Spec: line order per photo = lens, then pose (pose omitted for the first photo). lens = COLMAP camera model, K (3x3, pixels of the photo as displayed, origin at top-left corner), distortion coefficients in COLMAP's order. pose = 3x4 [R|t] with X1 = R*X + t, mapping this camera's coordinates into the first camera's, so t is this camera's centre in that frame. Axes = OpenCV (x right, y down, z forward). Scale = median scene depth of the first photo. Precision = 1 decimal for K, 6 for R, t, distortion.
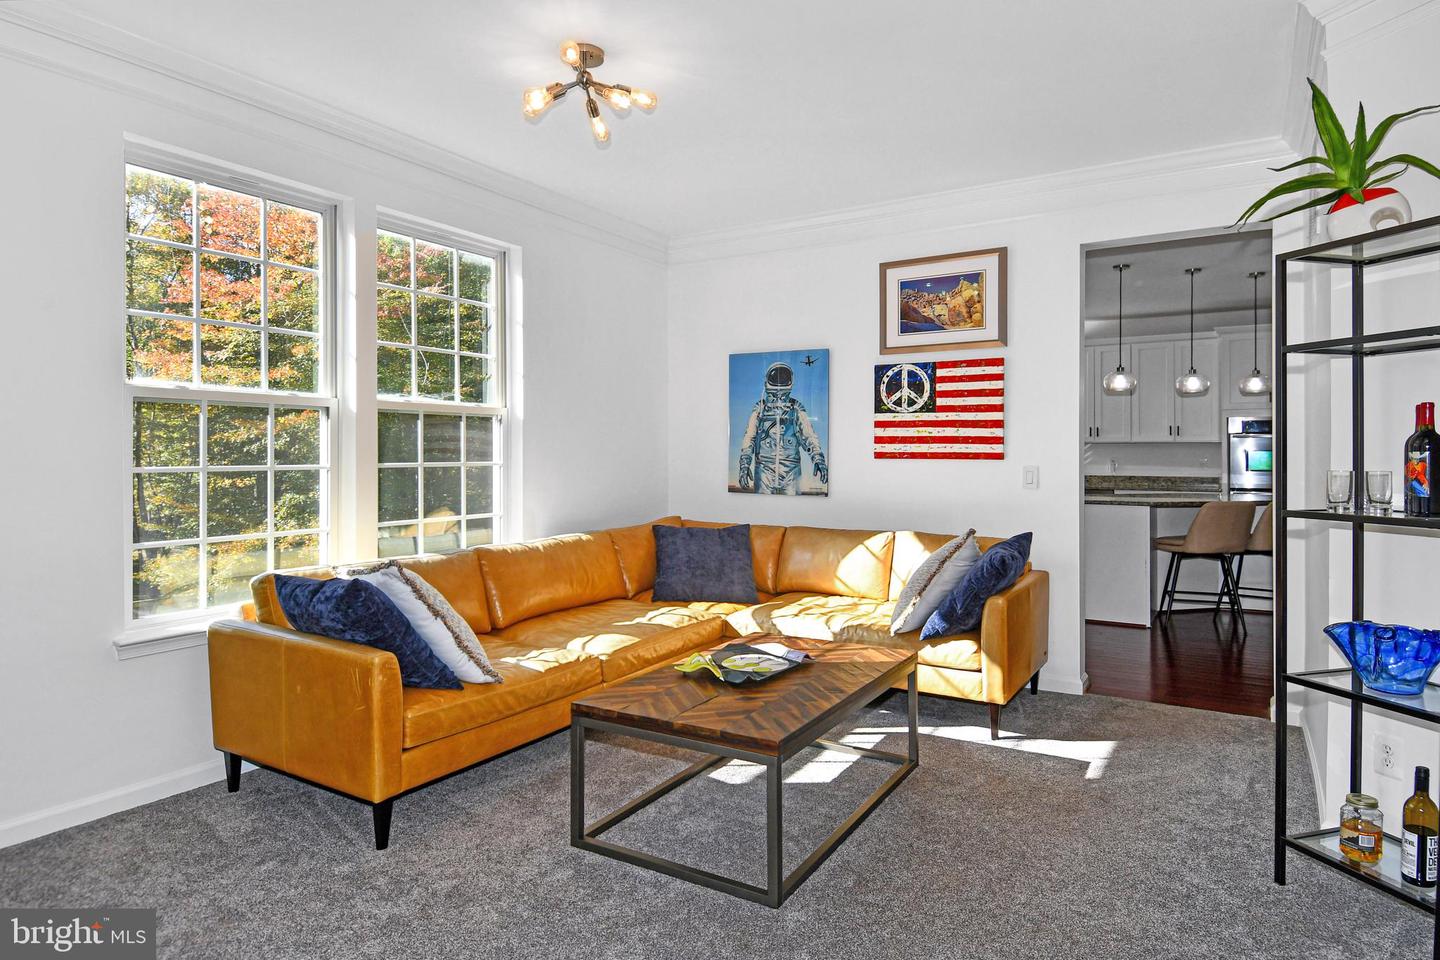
lens RADIAL K [[805.7, 0, 719.0], [0, 805.7, 454.4], [0, 0, 1]] dist [0.048081, -0.048759]
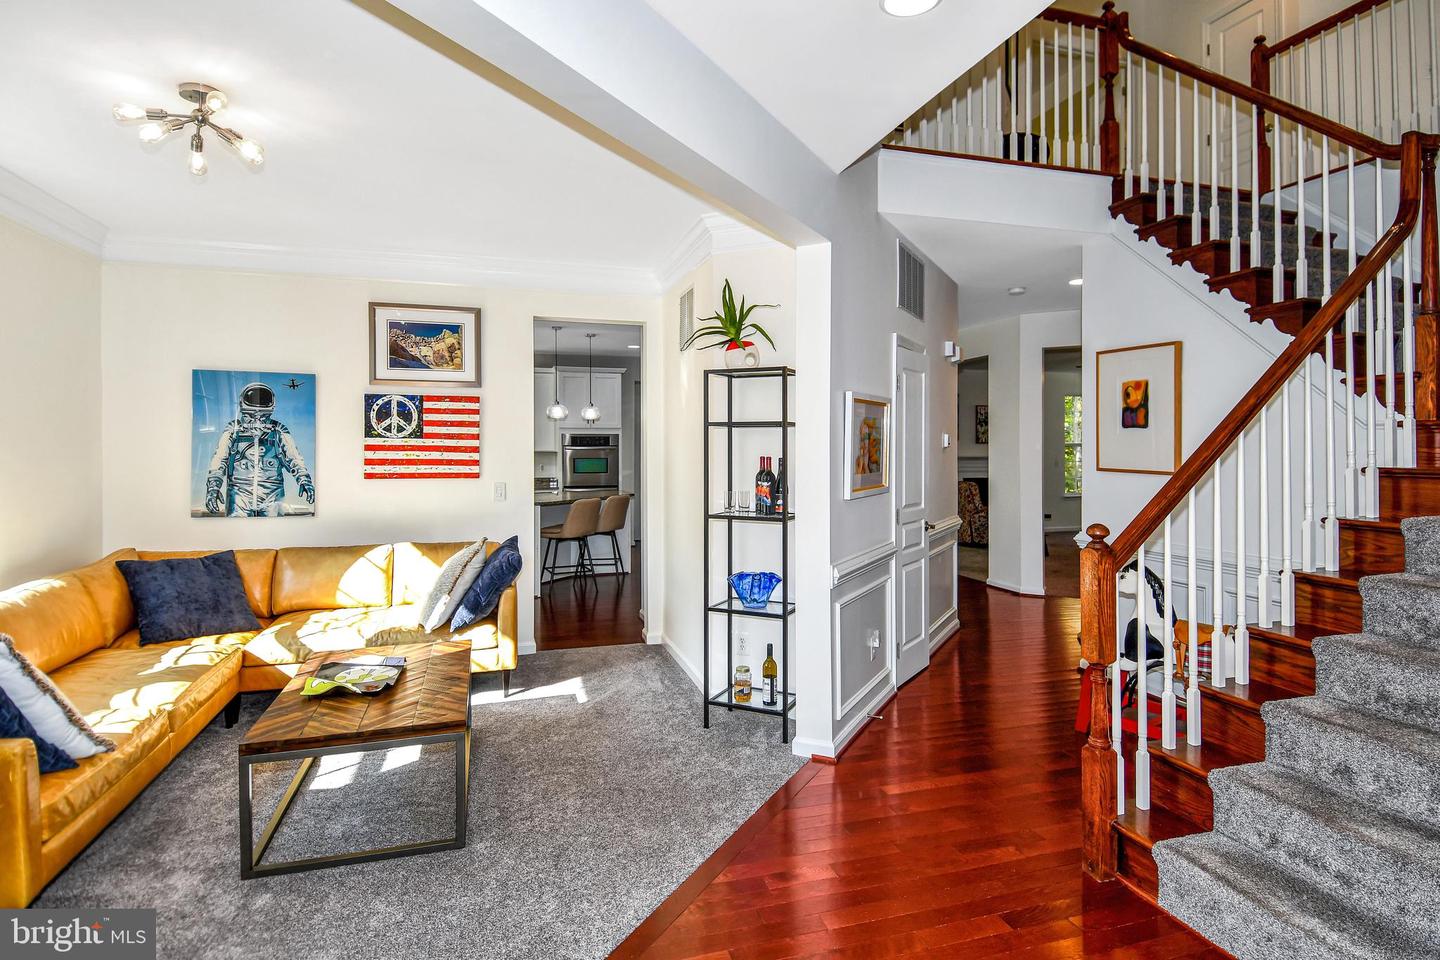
lens RADIAL K [[779.6, 0, 730.9], [0, 779.6, 433.6], [0, 0, 1]] dist [0.042196, -0.044449]
pose [[0.640482, 0.017495, 0.767774, -0.315585], [-0.008236, 0.999839, -0.015912, -0.044380], [-0.767929, 0.003868, 0.640523, -0.070106]]
